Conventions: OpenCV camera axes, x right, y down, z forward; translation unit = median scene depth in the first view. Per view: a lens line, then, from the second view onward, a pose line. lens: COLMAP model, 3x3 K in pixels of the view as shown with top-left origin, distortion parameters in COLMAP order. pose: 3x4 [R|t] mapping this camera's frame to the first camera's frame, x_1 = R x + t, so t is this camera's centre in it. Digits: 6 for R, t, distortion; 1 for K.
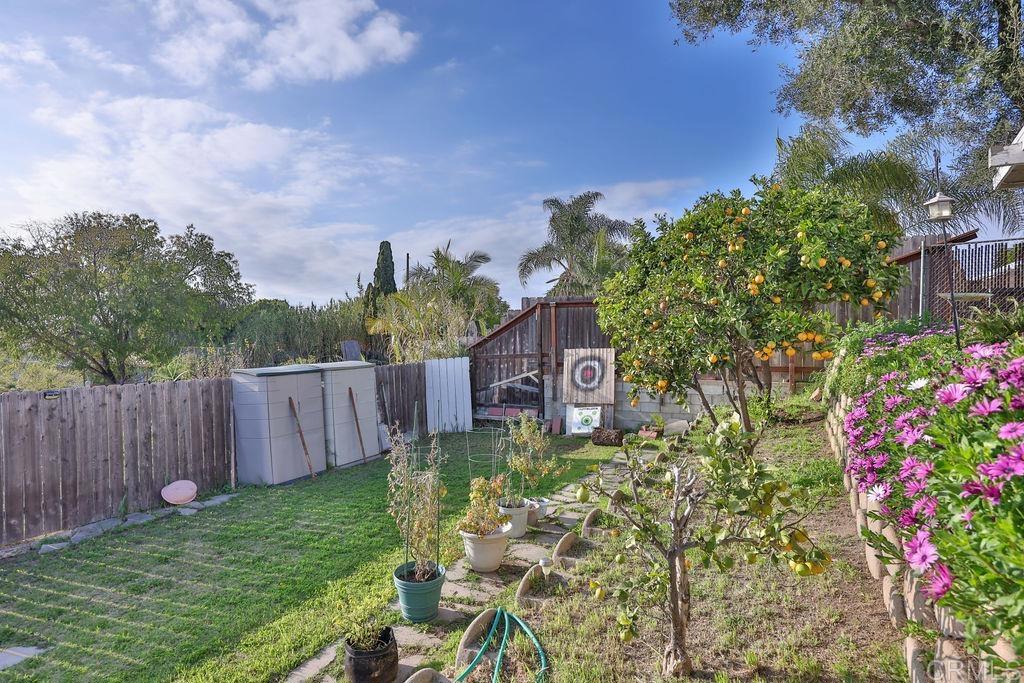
lens RADIAL K [[551.6, 0, 512.0], [0, 551.6, 341.5], [0, 0, 1]] dist [0.021847, 0.000031]
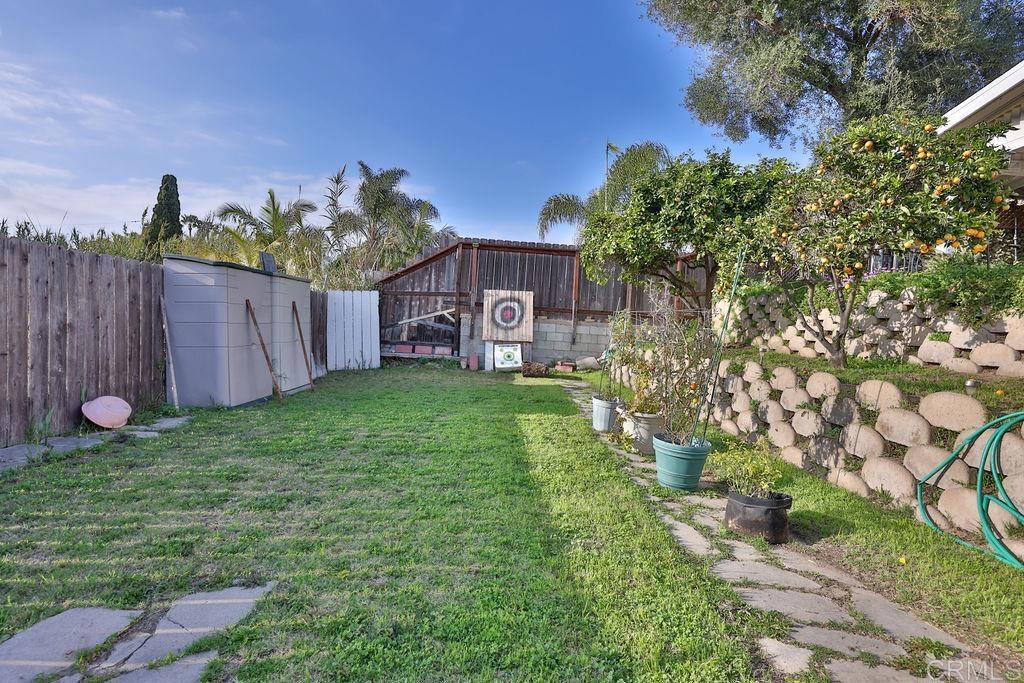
lens RADIAL K [[490.6, 0, 512.0], [0, 490.6, 341.5], [0, 0, 1]] dist [0.001765, -0.000279]
pose [[0.887784, 0.046693, 0.457887, -0.285208], [-0.064114, 0.997687, 0.022570, 0.089591], [-0.455774, -0.049394, 0.888724, 0.149659]]
